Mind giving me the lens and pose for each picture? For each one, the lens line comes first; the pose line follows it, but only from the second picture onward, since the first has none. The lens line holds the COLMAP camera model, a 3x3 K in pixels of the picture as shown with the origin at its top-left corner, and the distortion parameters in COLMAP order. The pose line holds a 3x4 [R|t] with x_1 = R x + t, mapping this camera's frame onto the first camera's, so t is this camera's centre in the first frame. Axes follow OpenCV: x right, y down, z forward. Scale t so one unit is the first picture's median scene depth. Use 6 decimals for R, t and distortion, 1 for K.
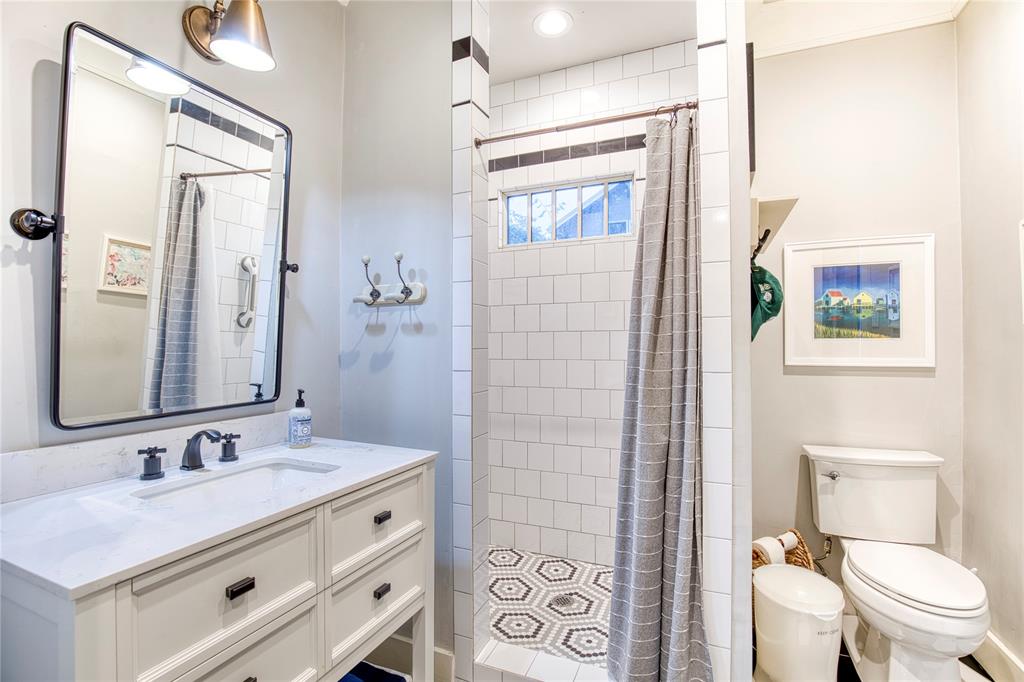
lens RADIAL K [[467.5, 0, 510.4], [0, 467.5, 342.3], [0, 0, 1]] dist [-0.023316, 0.003466]
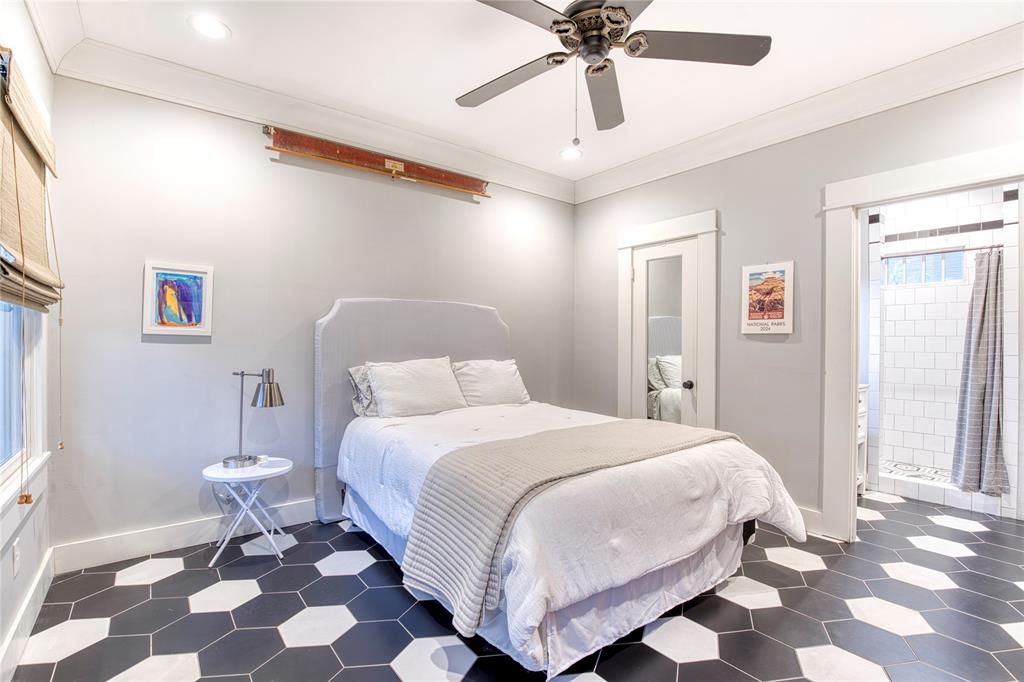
lens RADIAL K [[467.5, 0, 516.6], [0, 467.5, 343.3], [0, 0, 1]] dist [-0.023316, 0.003466]
pose [[0.878586, 0.004150, -0.477566, -0.703160], [0.004308, 0.999853, 0.016614, -0.053248], [0.477564, -0.016654, 0.878439, -2.368710]]
